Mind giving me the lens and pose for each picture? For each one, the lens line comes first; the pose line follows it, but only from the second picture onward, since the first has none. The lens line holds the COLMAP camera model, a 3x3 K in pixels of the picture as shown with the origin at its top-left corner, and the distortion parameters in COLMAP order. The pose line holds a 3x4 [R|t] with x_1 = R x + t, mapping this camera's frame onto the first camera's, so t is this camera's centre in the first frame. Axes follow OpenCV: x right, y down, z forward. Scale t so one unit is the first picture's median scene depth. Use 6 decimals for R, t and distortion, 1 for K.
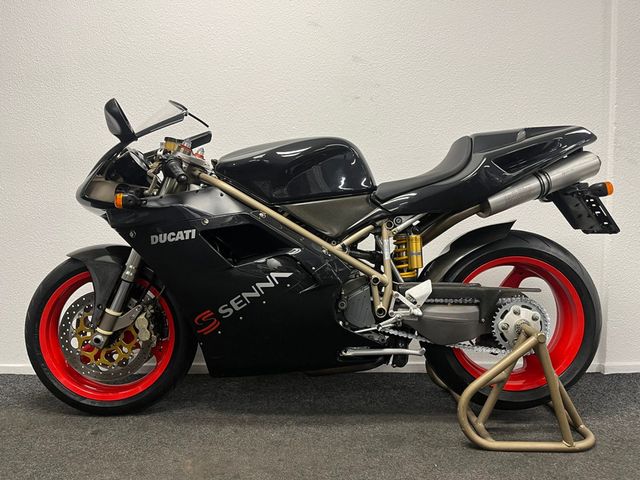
lens RADIAL K [[499.5, 0, 320.4], [0, 499.5, 240.1], [0, 0, 1]] dist [0.044162, -0.007052]
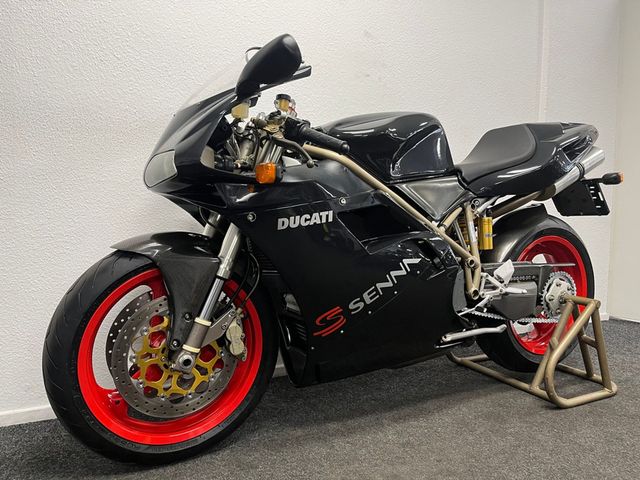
lens RADIAL K [[499.5, 0, 325.4], [0, 499.5, 241.0], [0, 0, 1]] dist [0.044162, -0.007052]
pose [[0.873248, -0.027125, 0.486521, -0.628020], [0.017328, 0.999547, 0.024626, 0.007728], [-0.486968, -0.013074, 0.873322, 0.267460]]
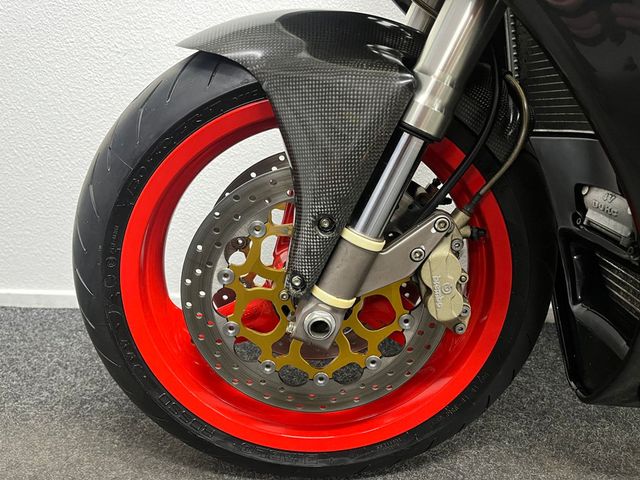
lens RADIAL K [[499.5, 0, 325.0], [0, 499.5, 240.9], [0, 0, 1]] dist [0.044162, -0.007052]
pose [[0.999846, 0.000880, 0.017506, -0.451529], [-0.005786, 0.959331, 0.282225, 0.060237], [-0.016545, -0.282283, 0.959188, 0.728587]]
